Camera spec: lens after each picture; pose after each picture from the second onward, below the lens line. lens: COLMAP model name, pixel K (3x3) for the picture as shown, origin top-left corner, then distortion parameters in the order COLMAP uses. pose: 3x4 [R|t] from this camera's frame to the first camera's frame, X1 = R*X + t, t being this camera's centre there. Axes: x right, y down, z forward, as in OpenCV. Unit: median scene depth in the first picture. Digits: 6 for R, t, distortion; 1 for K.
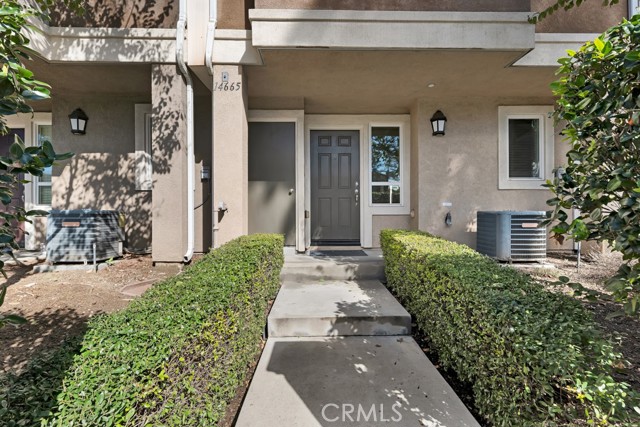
lens RADIAL K [[290.8, 0, 320.5], [0, 290.8, 215.4], [0, 0, 1]] dist [0.000607, -0.000071]
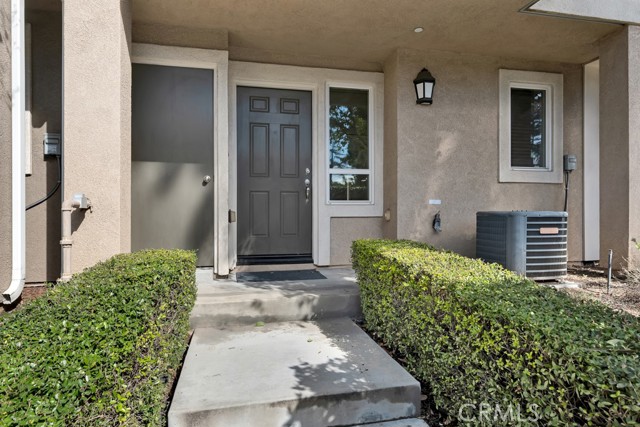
lens RADIAL K [[376.9, 0, 320.0], [0, 376.9, 213.5], [0, 0, 1]] dist [0.002738, -0.000265]
pose [[0.977890, 0.000052, 0.209121, -0.033408], [0.002411, 0.999931, -0.011525, 0.000157], [-0.209107, 0.011774, 0.977822, 0.163752]]
